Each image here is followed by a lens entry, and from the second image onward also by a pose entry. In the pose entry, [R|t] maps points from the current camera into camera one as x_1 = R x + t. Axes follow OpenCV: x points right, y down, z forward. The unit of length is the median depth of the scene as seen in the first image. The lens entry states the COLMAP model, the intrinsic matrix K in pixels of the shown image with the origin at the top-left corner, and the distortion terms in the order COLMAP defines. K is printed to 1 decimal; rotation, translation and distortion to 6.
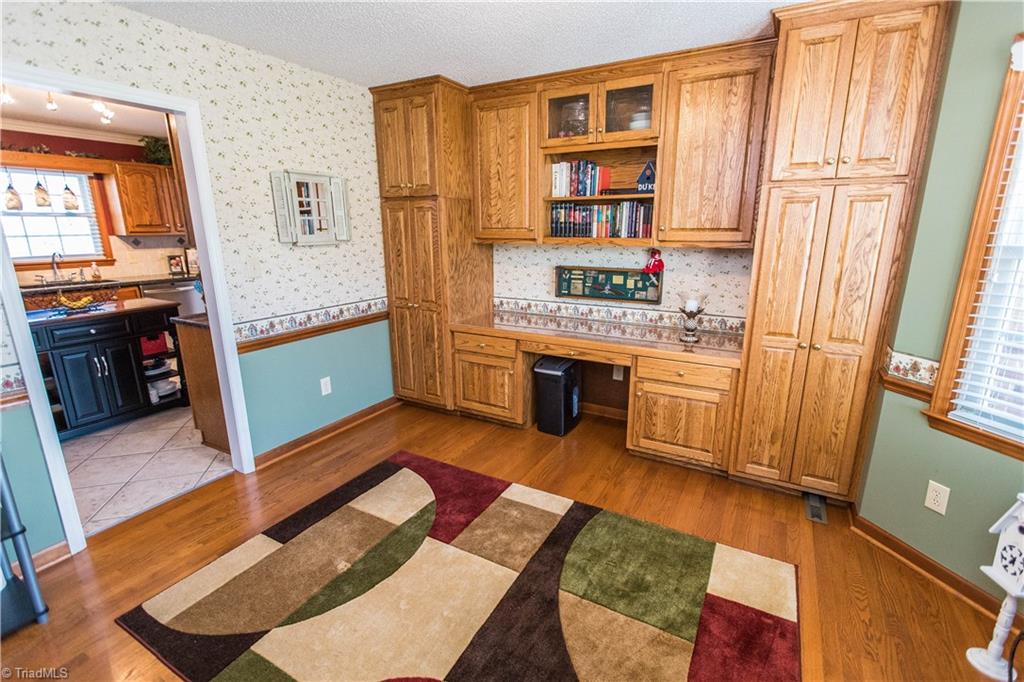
lens RADIAL K [[466.2, 0, 517.3], [0, 466.2, 341.5], [0, 0, 1]] dist [0.001728, -0.000296]
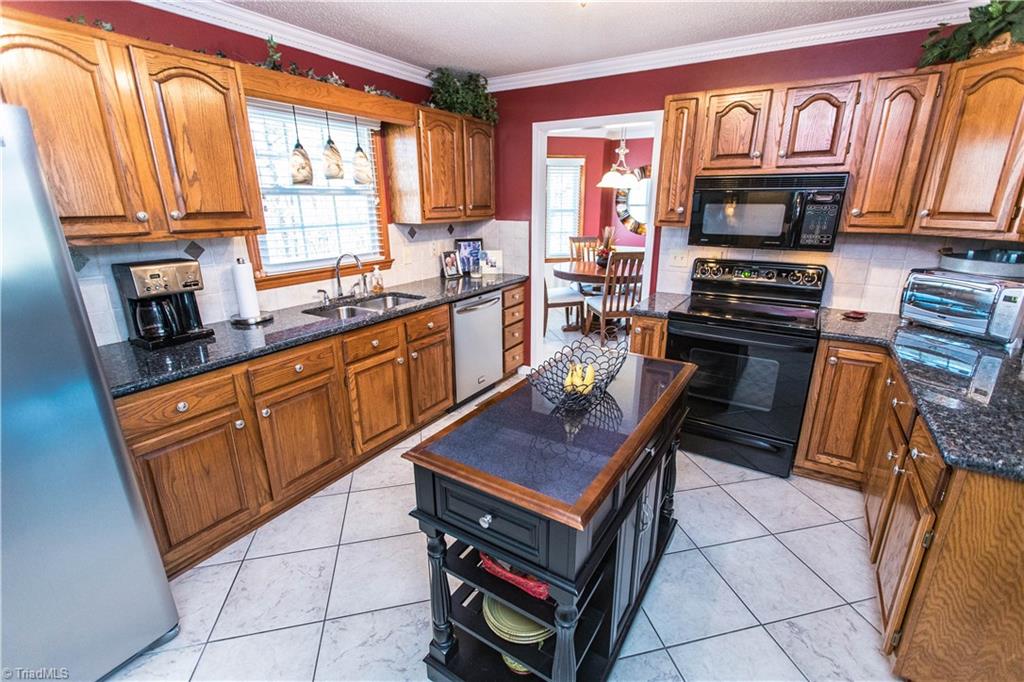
lens RADIAL K [[455.8, 0, 518.5], [0, 455.8, 342.1], [0, 0, 1]] dist [0.003638, -0.000080]
pose [[0.998737, 0.014965, -0.047966, -0.979132], [-0.012020, 0.998059, 0.061107, -0.150546], [0.048787, -0.060453, 0.996978, 0.528378]]
